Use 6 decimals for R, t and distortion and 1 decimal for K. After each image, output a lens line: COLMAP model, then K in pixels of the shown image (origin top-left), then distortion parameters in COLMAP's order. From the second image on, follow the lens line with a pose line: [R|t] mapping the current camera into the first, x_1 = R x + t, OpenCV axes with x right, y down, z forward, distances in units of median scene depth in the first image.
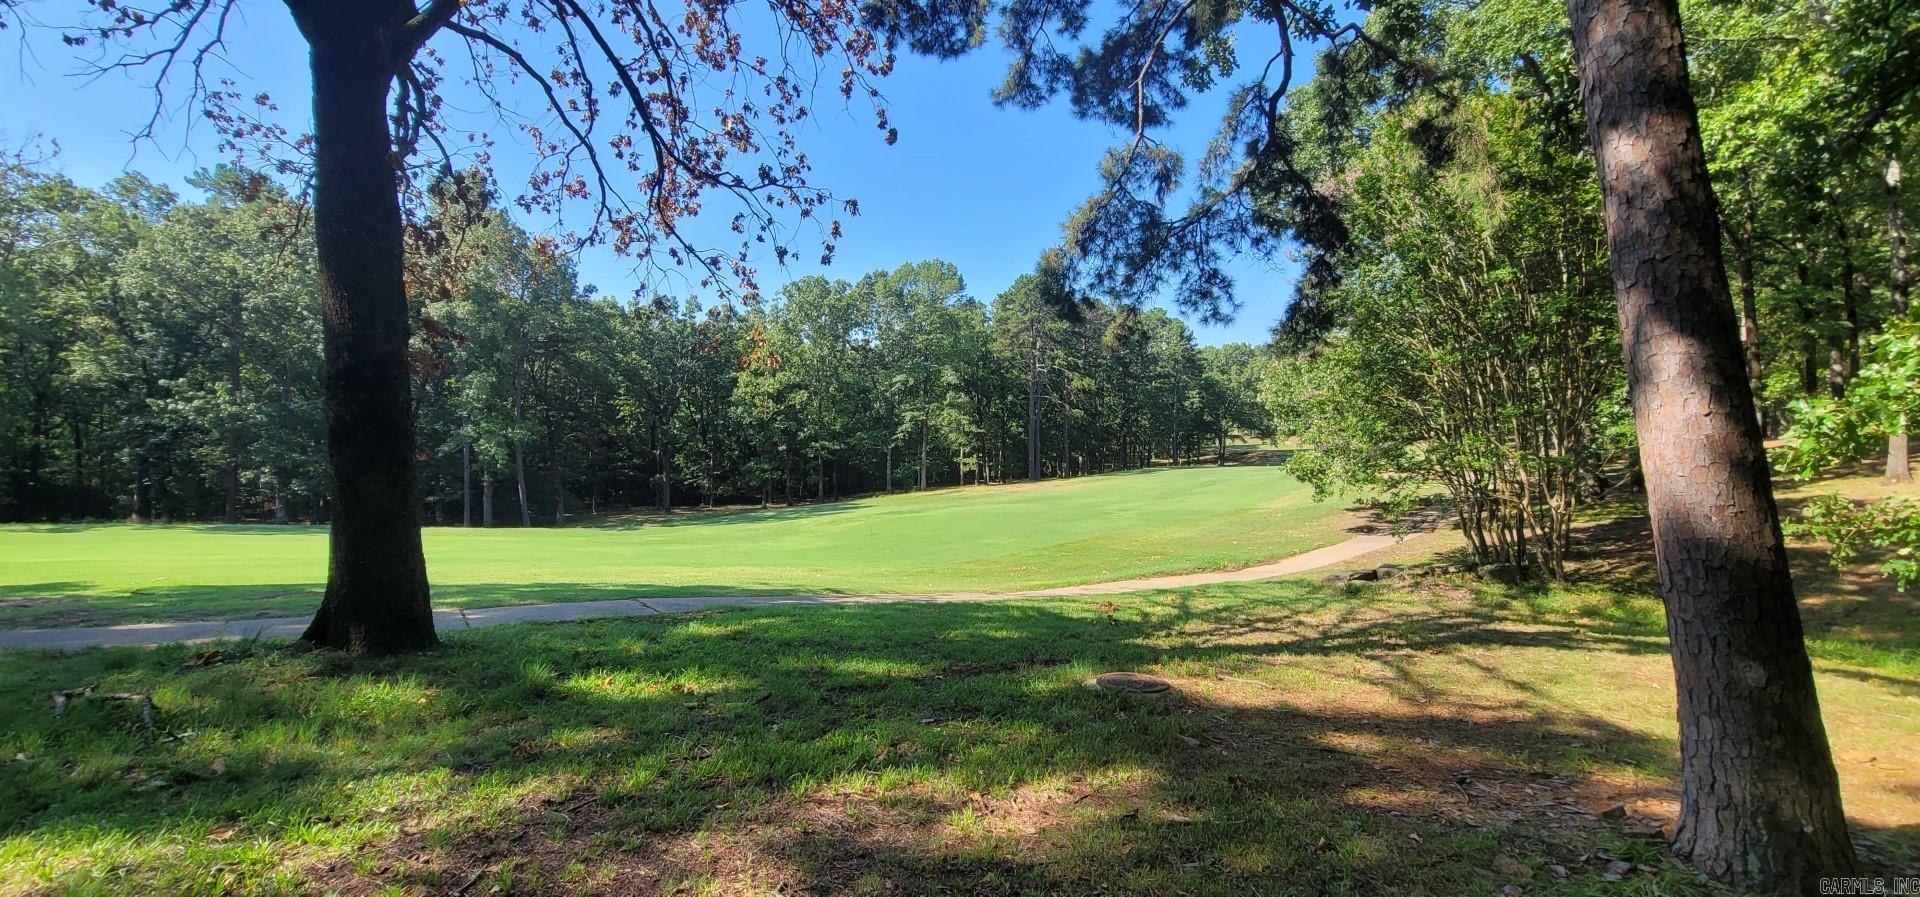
lens RADIAL K [[782.2, 0, 960.0], [0, 782.2, 448.5], [0, 0, 1]] dist [-0.001037, -0.000352]
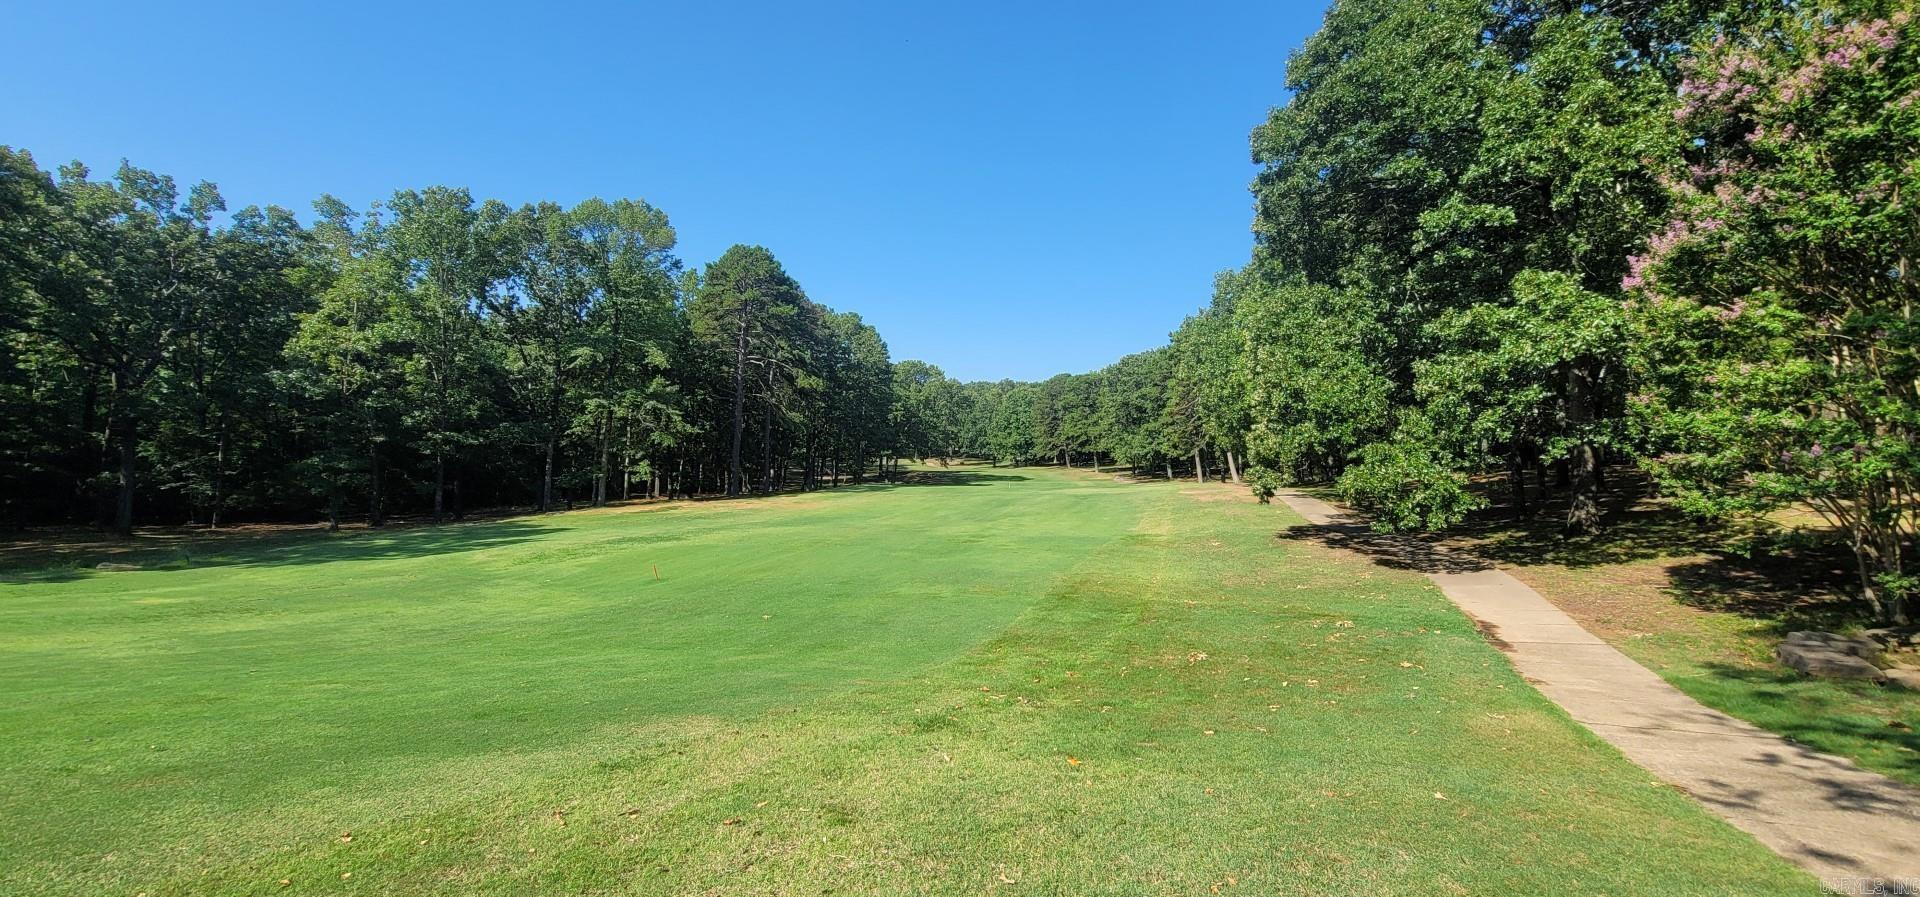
lens RADIAL K [[782.2, 0, 960.0], [0, 782.2, 448.5], [0, 0, 1]] dist [-0.001037, -0.000352]
pose [[0.881671, 0.048632, 0.469352, -0.099697], [-0.038289, 0.998768, -0.031563, 0.009802], [-0.470308, 0.009857, 0.882447, 0.185240]]
